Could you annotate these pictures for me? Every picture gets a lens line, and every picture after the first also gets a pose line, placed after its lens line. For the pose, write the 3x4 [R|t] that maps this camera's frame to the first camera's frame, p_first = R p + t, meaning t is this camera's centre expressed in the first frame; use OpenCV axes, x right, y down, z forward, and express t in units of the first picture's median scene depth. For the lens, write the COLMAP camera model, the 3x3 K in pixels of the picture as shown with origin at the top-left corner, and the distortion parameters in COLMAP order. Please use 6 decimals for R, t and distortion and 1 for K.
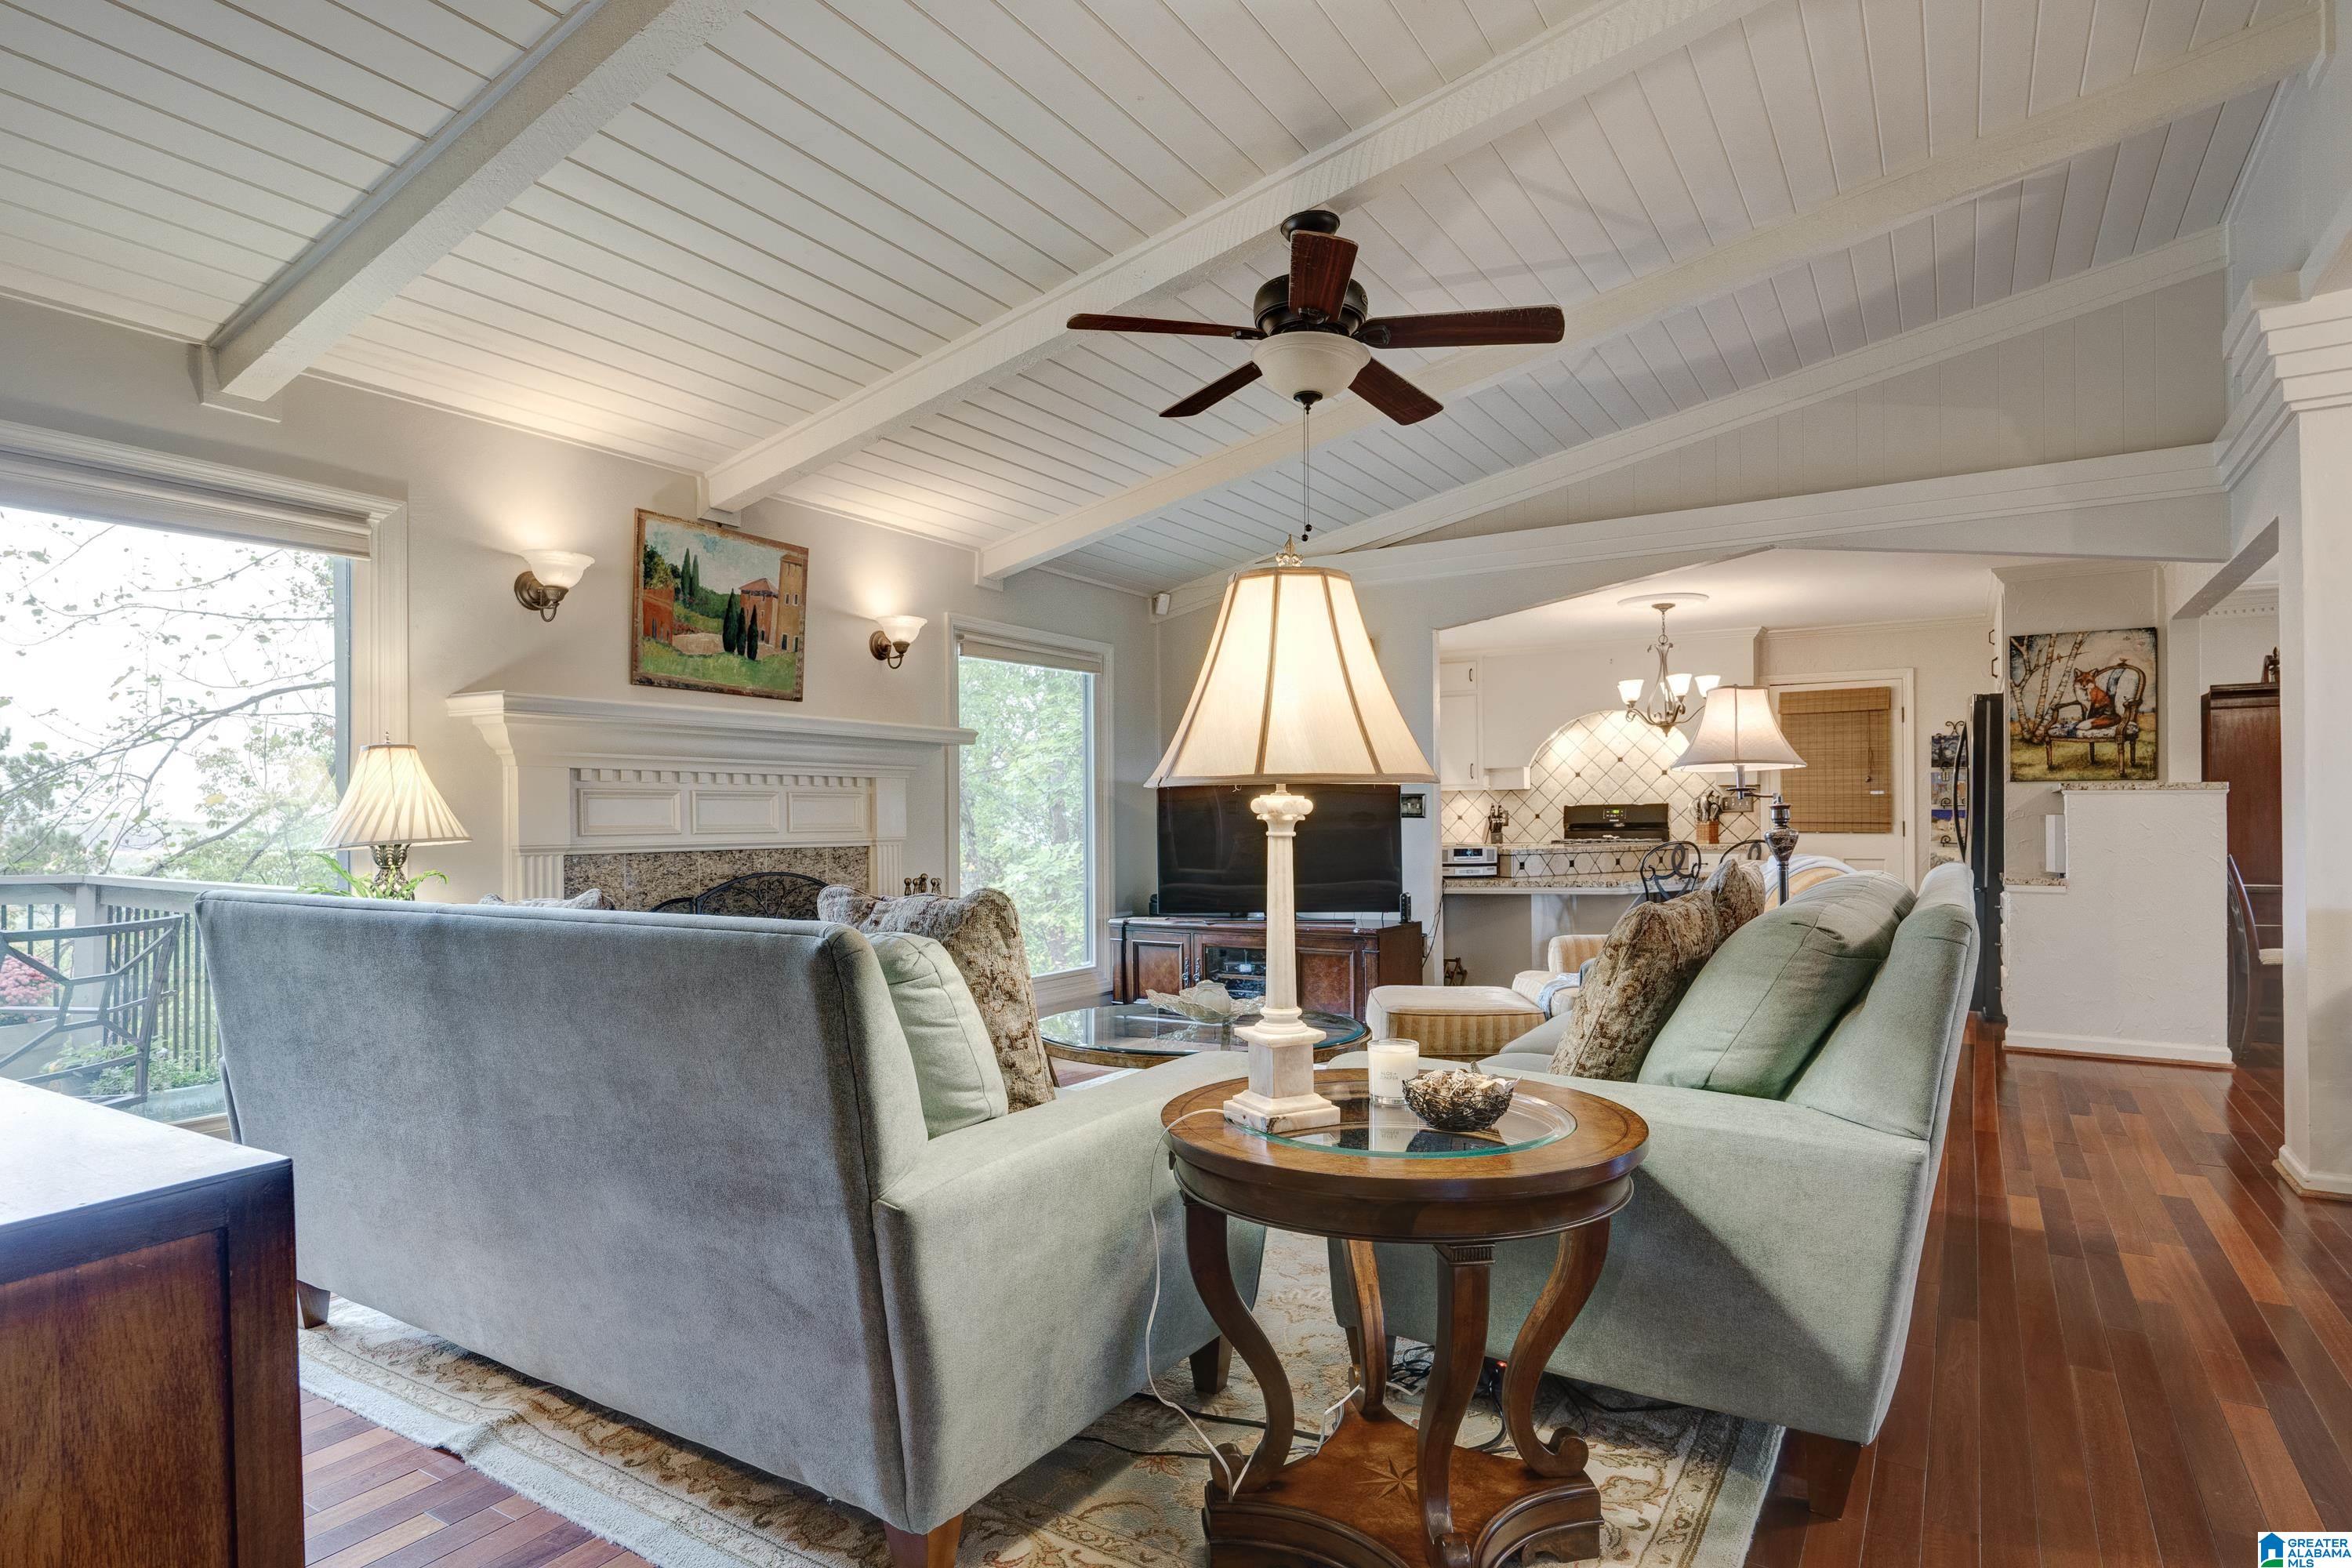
lens RADIAL K [[1271.8, 0, 1177.6], [0, 1271.8, 824.4], [0, 0, 1]] dist [-0.001628, -0.000562]
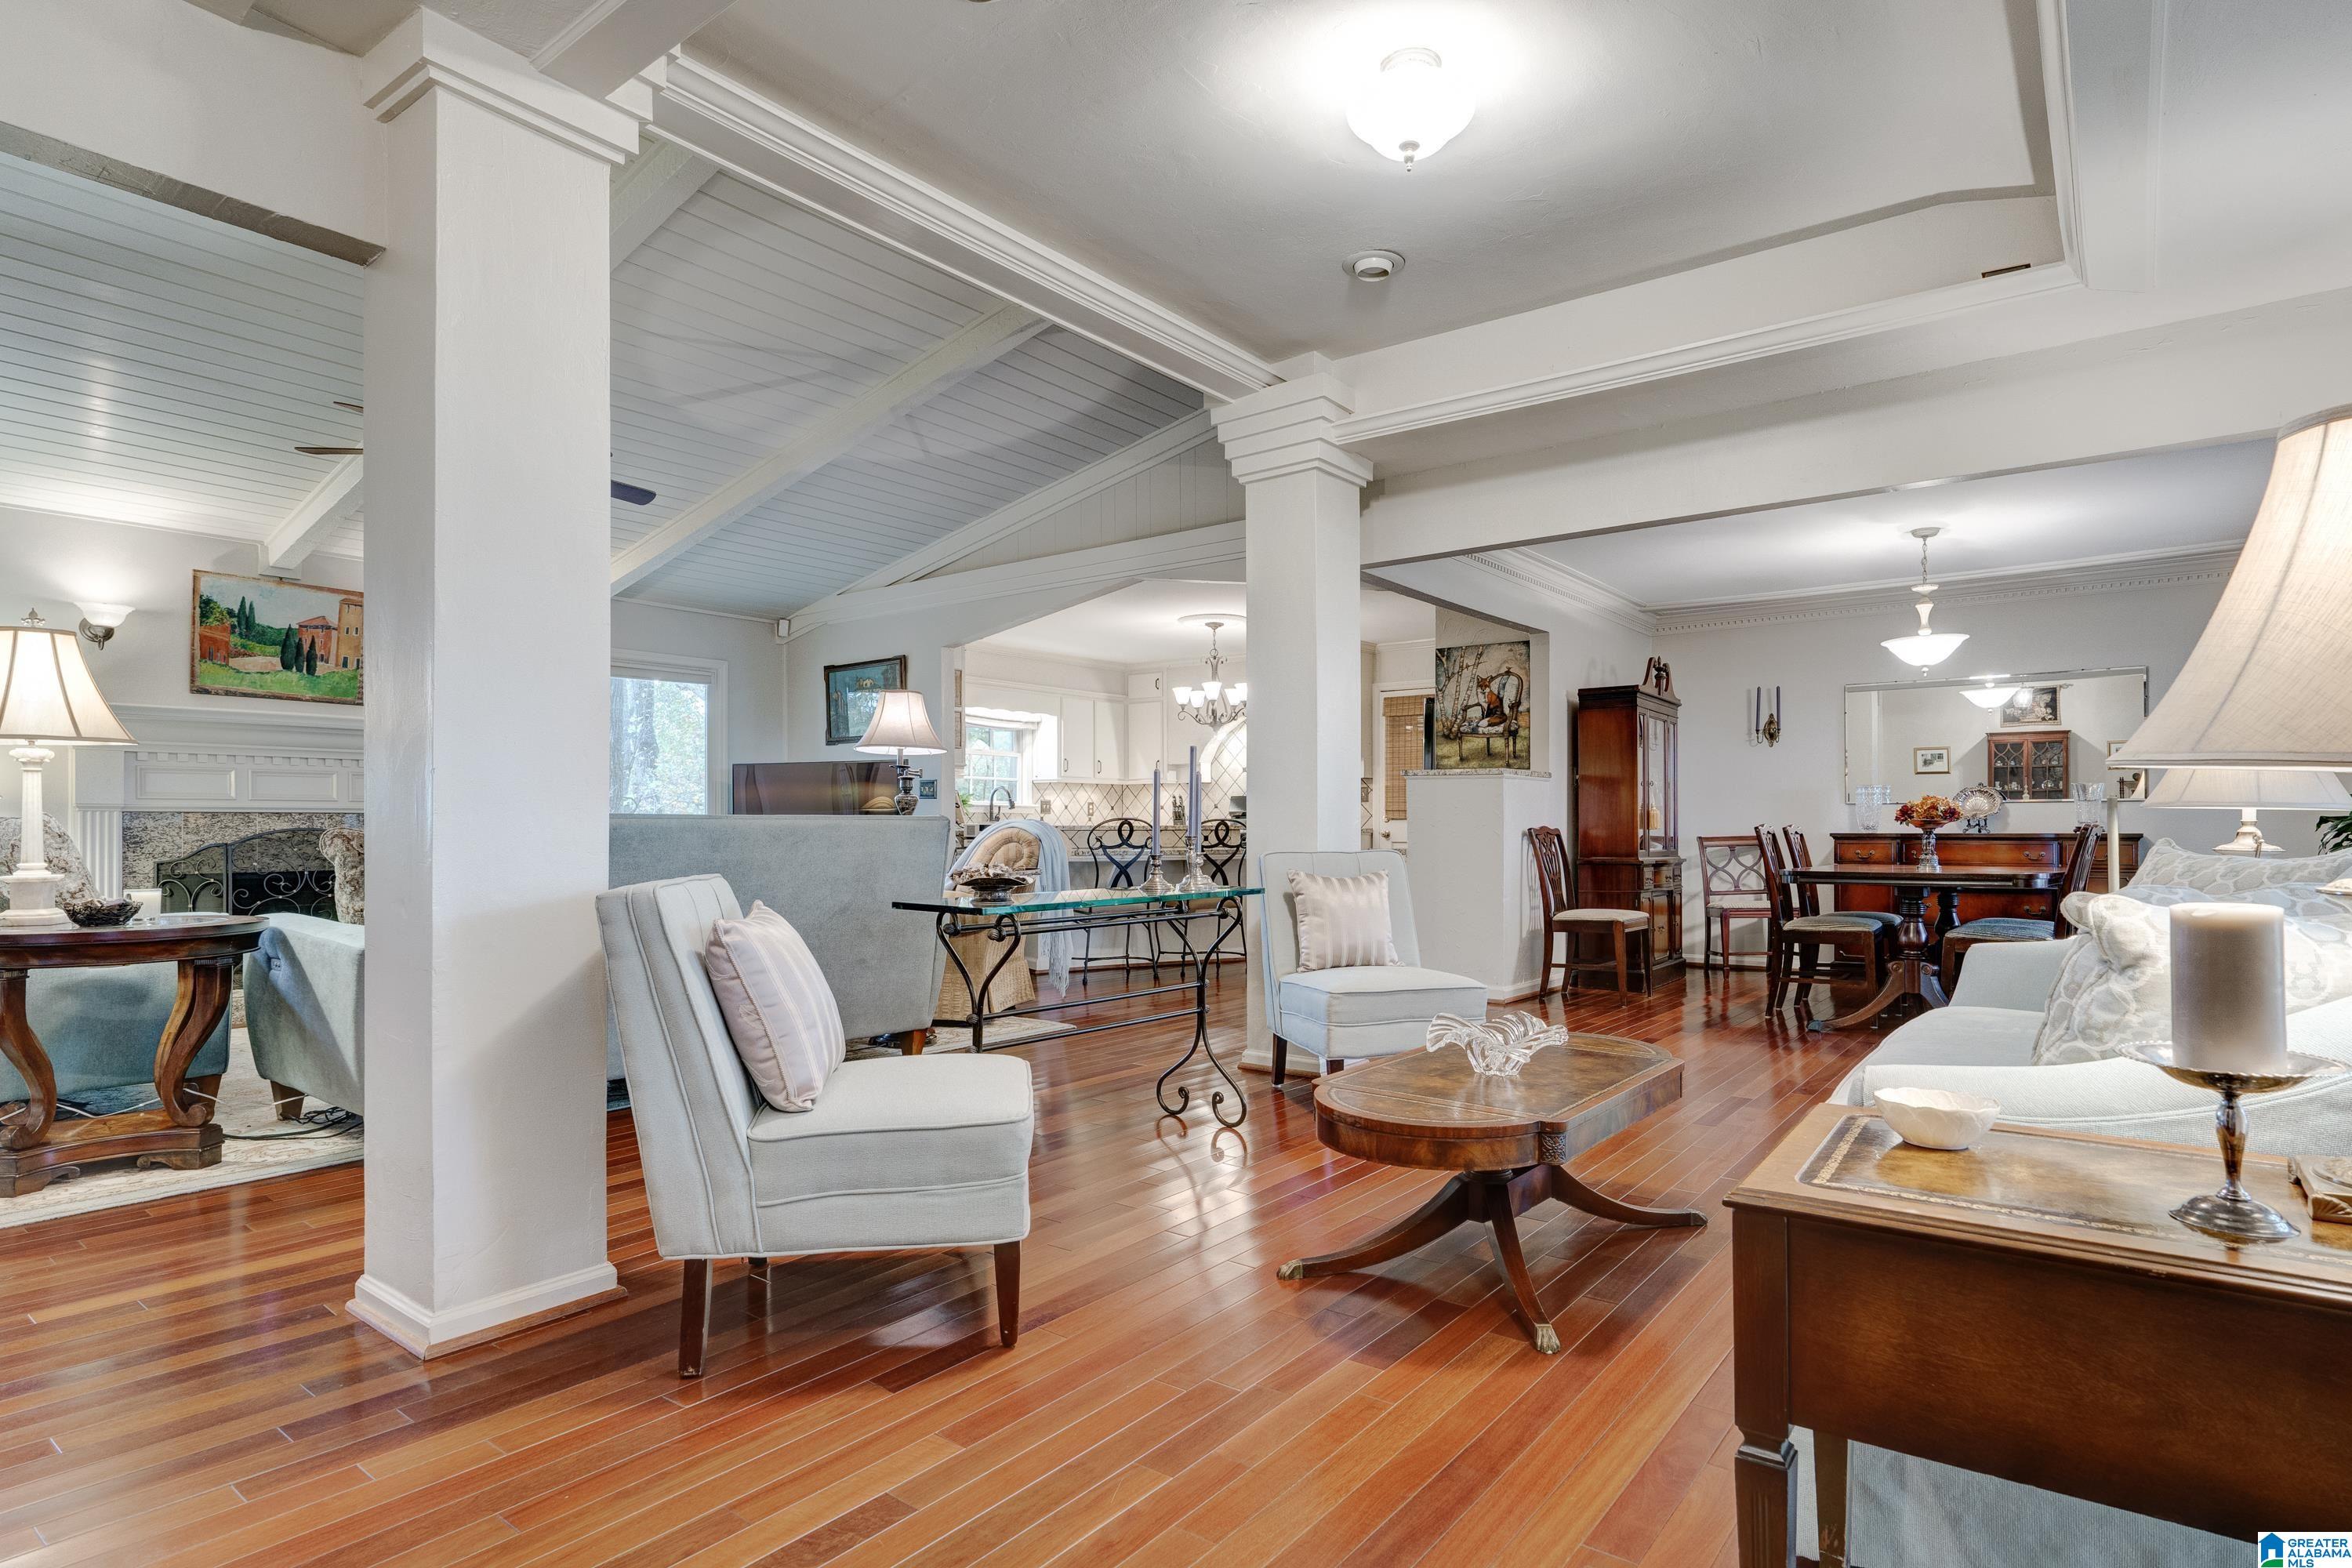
lens RADIAL K [[1242.3, 0, 1188.0], [0, 1242.3, 826.6], [0, 0, 1]] dist [-0.001203, 0.000236]
pose [[0.994965, 0.006579, -0.100002, 0.563564], [-0.006964, 0.999970, -0.003505, 0.024710], [0.099976, 0.004184, 0.994981, -0.184122]]
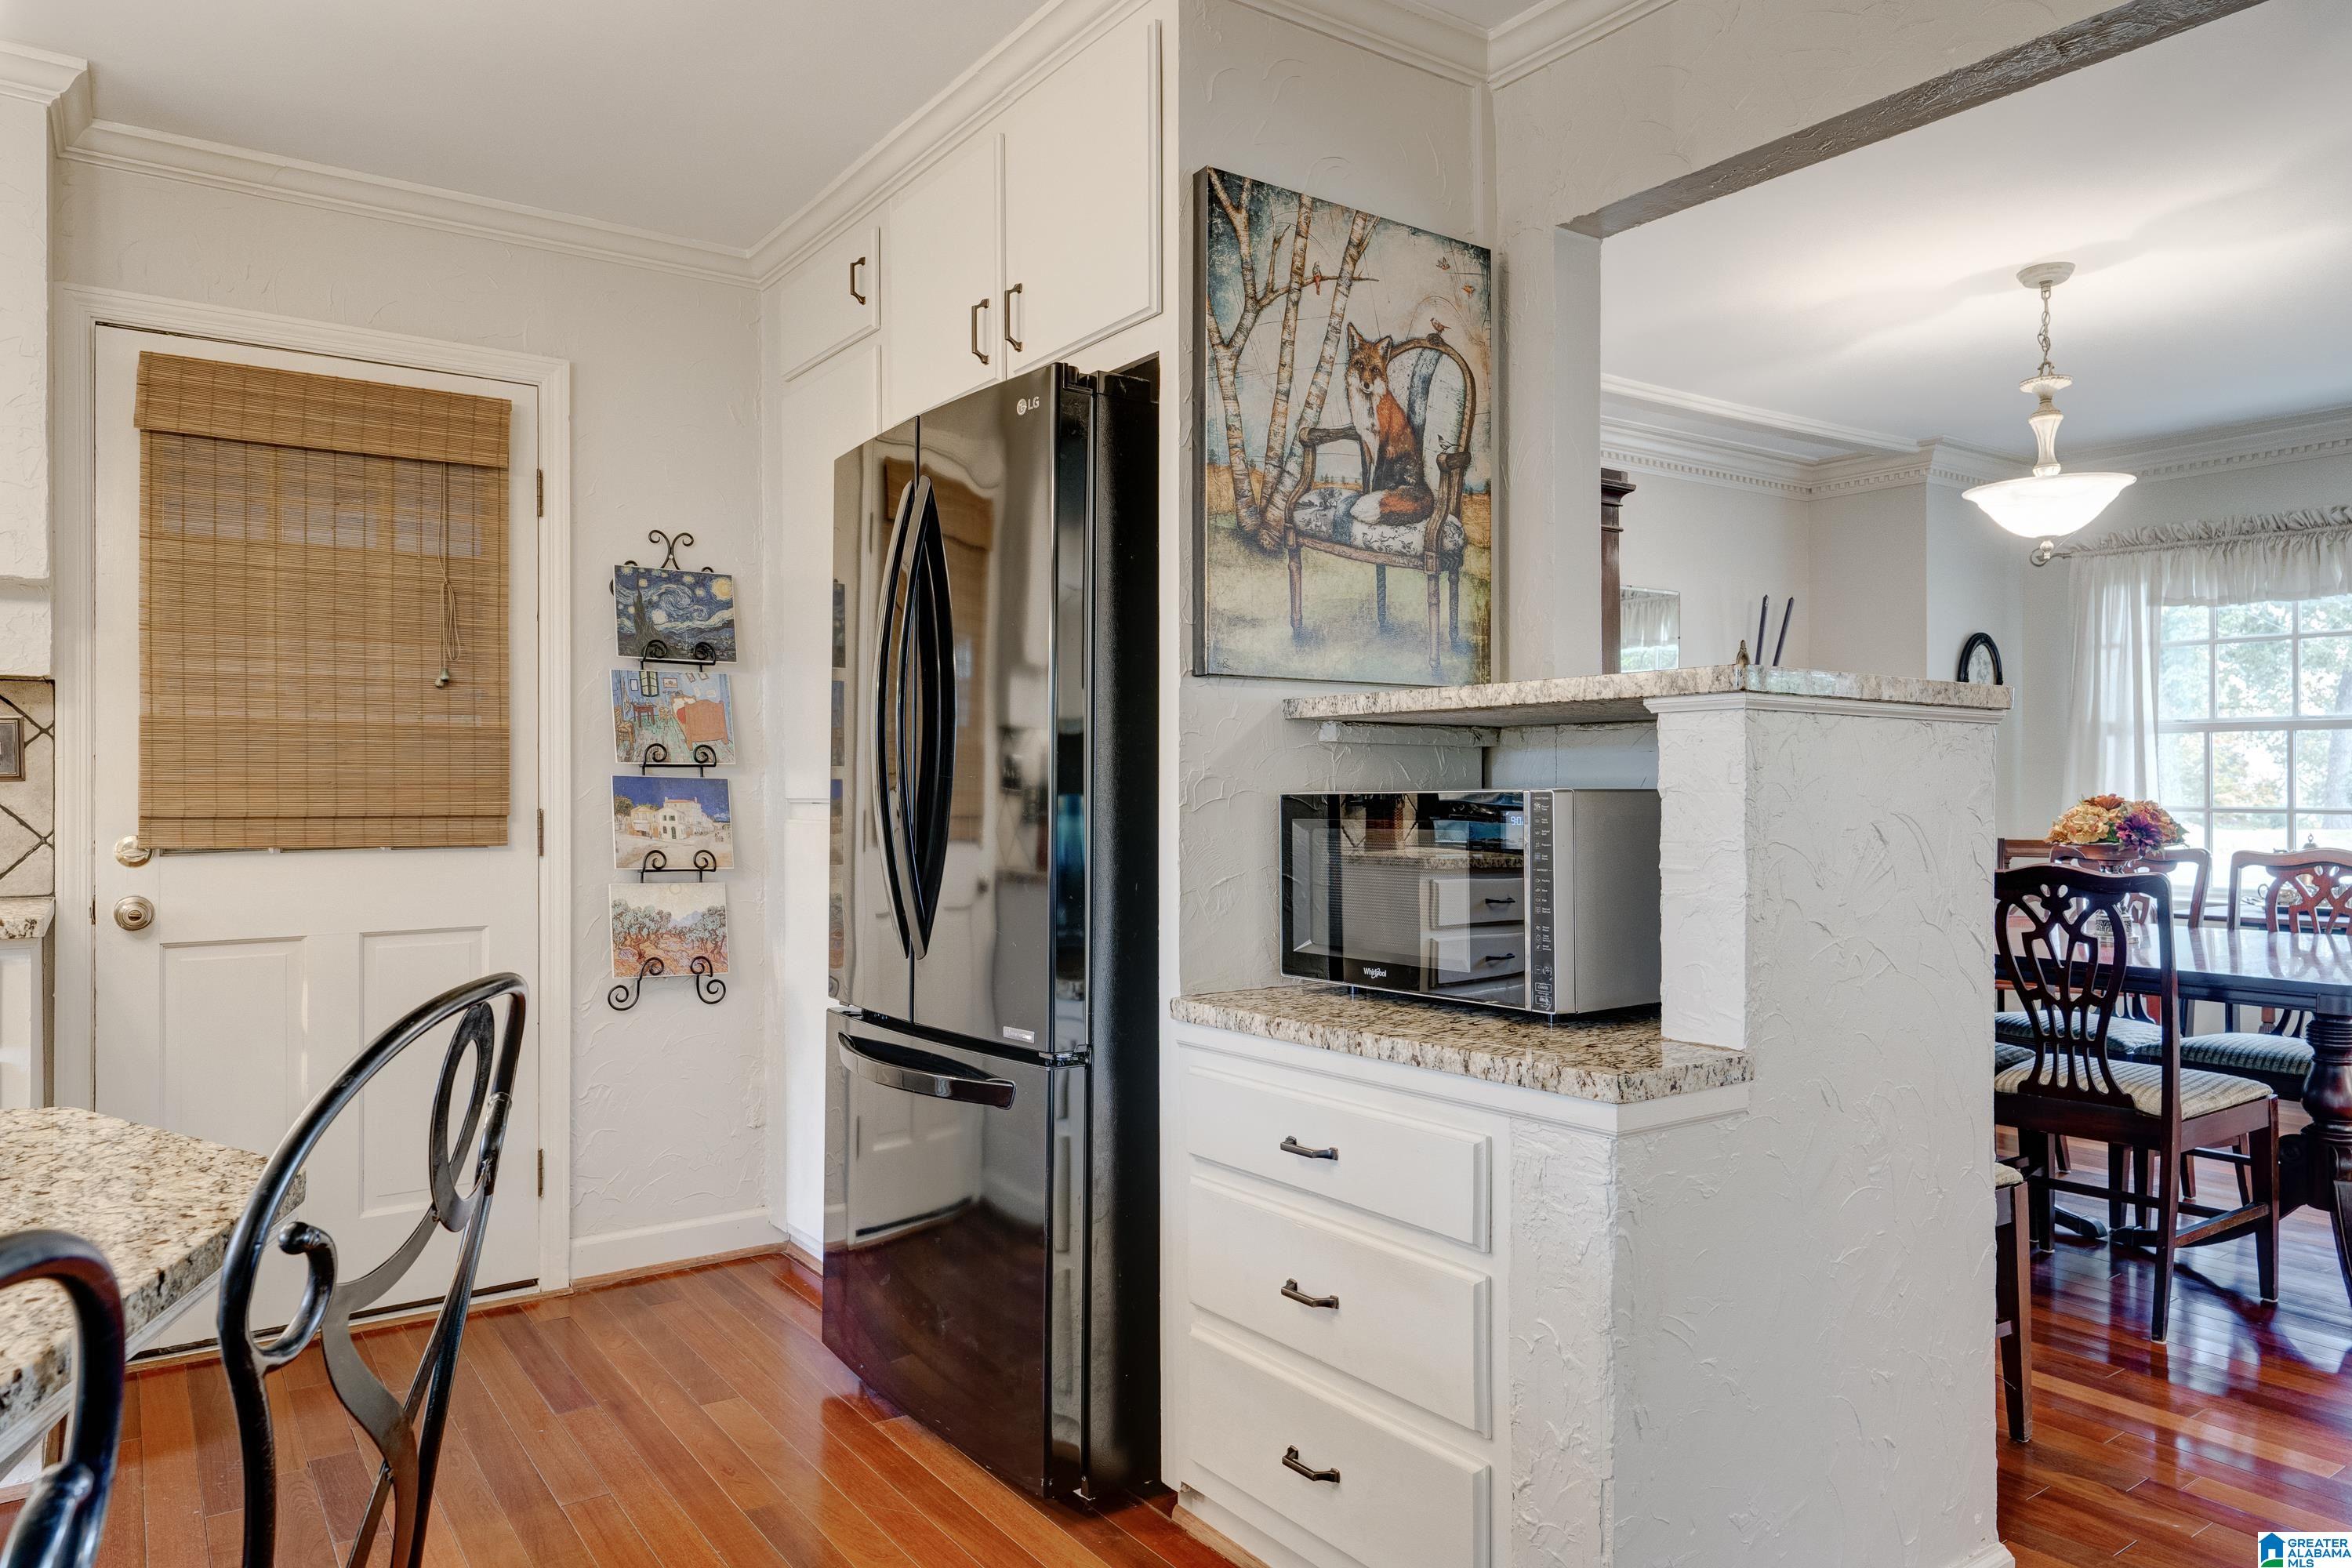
lens RADIAL K [[1514.7, 0, 1174.4], [0, 1514.7, 778.9], [0, 0, 1]] dist [-0.001600, 0.000466]
pose [[0.387657, 0.008919, 0.921761, 0.353506], [0.006552, 0.999901, -0.012431, -0.006484], [-0.921781, 0.010859, 0.387560, 0.911365]]
